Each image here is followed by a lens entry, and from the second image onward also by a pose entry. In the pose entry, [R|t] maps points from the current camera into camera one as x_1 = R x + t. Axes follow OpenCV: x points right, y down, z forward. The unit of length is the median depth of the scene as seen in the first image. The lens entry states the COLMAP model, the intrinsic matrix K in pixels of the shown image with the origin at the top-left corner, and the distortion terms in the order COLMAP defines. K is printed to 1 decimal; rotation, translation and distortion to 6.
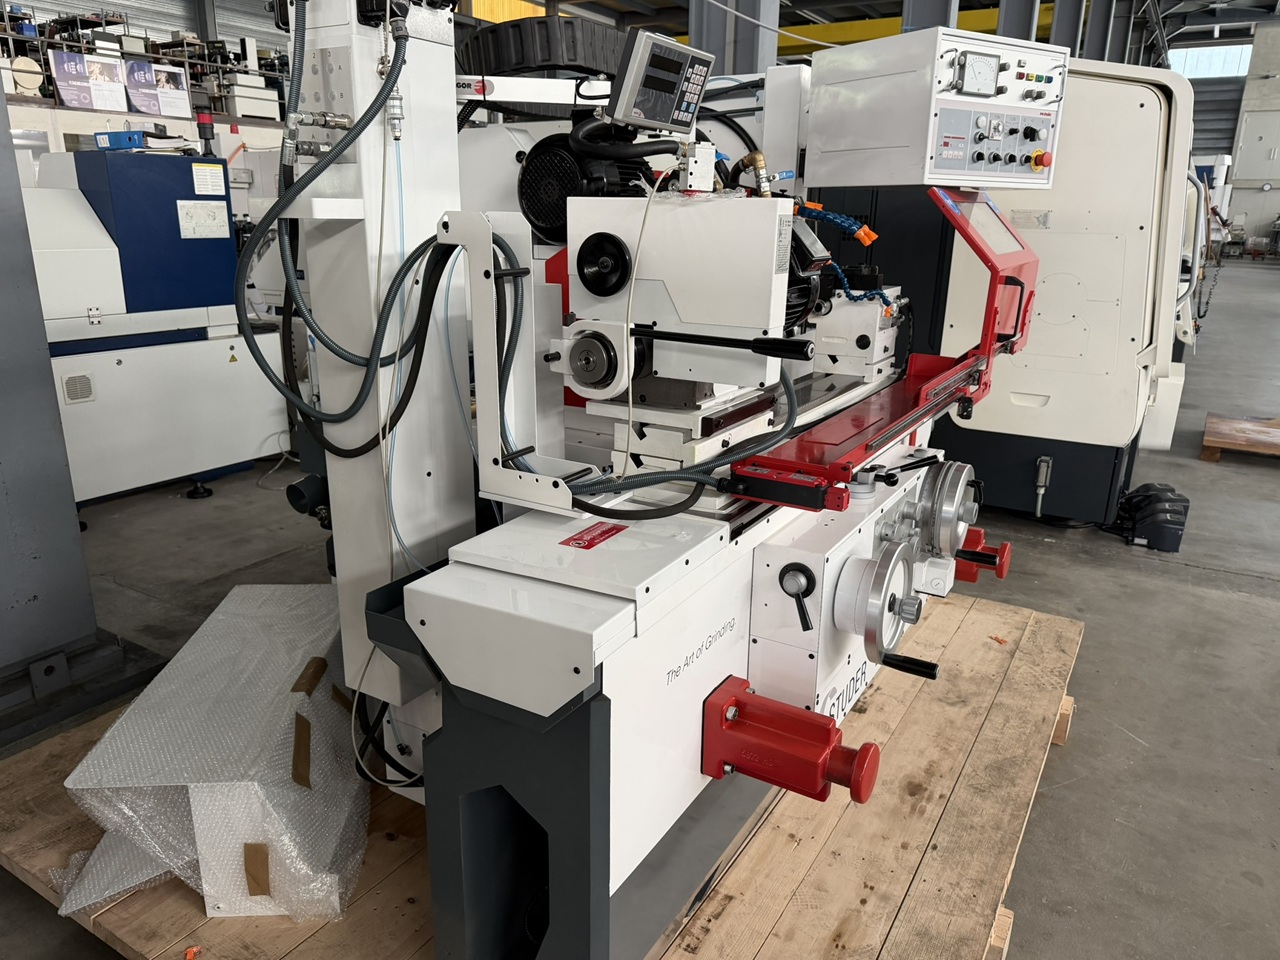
lens RADIAL K [[897.9, 0, 635.5], [0, 897.9, 484.8], [0, 0, 1]] dist [0.067493, -0.105914]
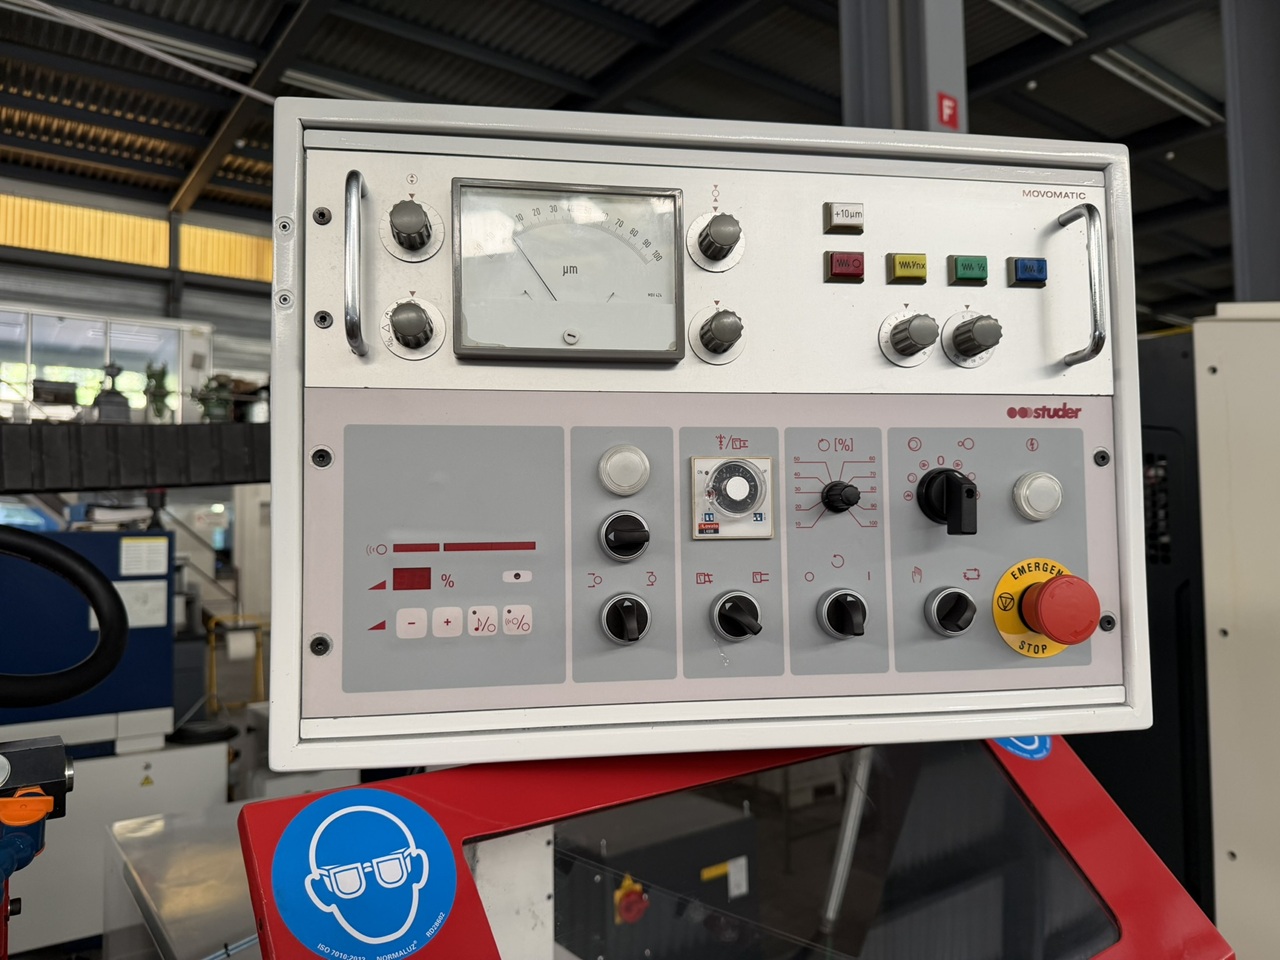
lens RADIAL K [[916.6, 0, 638.8], [0, 916.6, 488.5], [0, 0, 1]] dist [0.031906, -0.082195]
pose [[0.927574, -0.044228, -0.371013, 0.443069], [-0.081010, 0.945544, -0.315253, -0.309469], [0.364752, 0.322476, 0.873479, 0.767663]]
